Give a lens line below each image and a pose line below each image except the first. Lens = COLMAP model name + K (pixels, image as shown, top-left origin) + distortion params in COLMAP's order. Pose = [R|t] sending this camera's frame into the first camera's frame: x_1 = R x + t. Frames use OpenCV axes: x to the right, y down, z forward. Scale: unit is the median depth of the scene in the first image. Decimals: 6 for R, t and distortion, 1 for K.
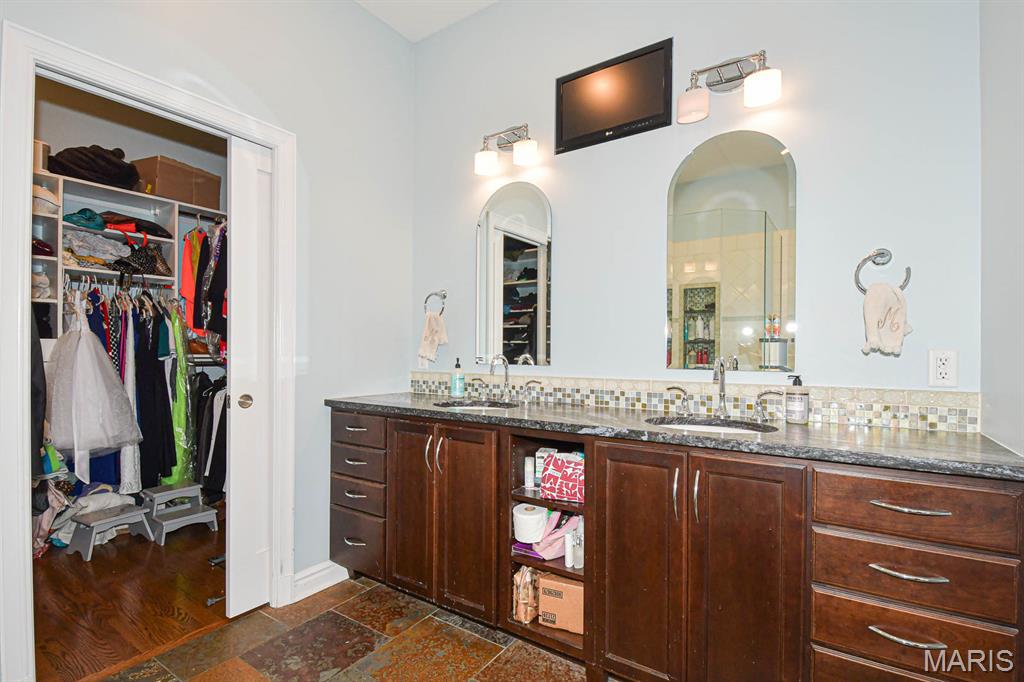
lens RADIAL K [[497.3, 0, 512.3], [0, 497.3, 360.2], [0, 0, 1]] dist [0.000464, 0.001103]
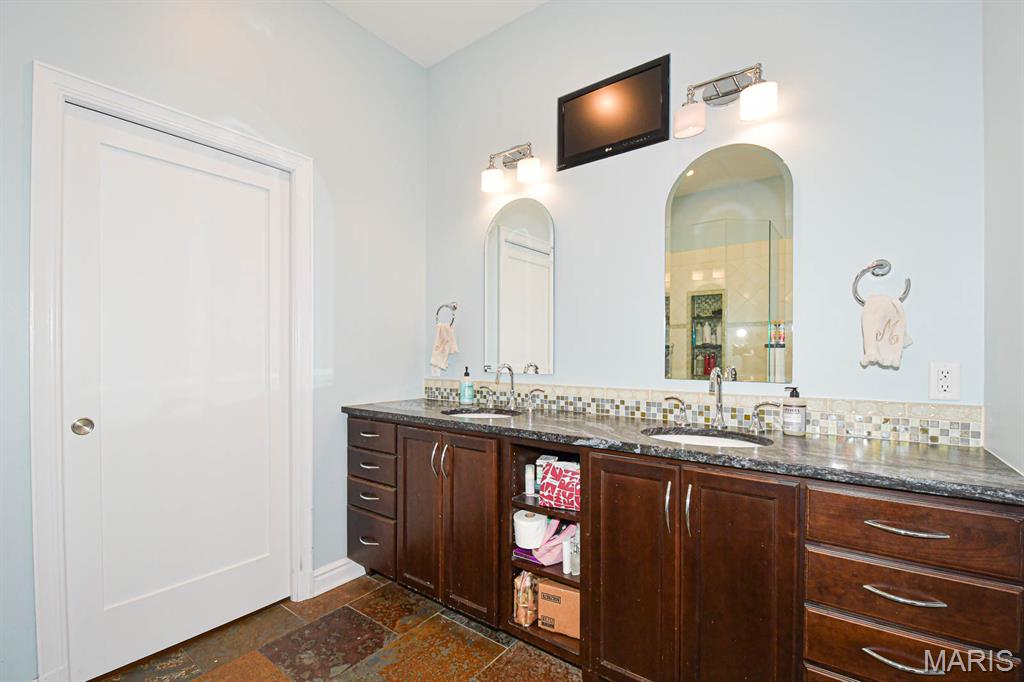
lens RADIAL K [[463.7, 0, 510.4], [0, 463.7, 362.9], [0, 0, 1]] dist [-0.001901, -0.001898]
pose [[0.998688, -0.003882, -0.051055, 0.045088], [0.004016, 0.999989, 0.002529, -0.020686], [0.051045, -0.002730, 0.998693, 0.036402]]
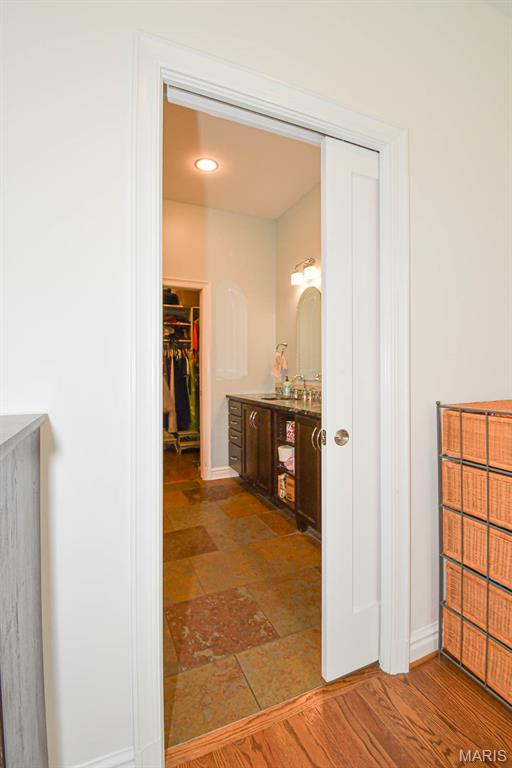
lens RADIAL K [[347.8, 0, 253.7], [0, 347.8, 376.0], [0, 0, 1]] dist [-0.001901, -0.001898]
pose [[0.857483, 0.000930, -0.514512, 0.695606], [-0.000120, 0.999999, 0.001609, -0.012961], [0.514513, -0.001318, 0.857482, -0.376861]]
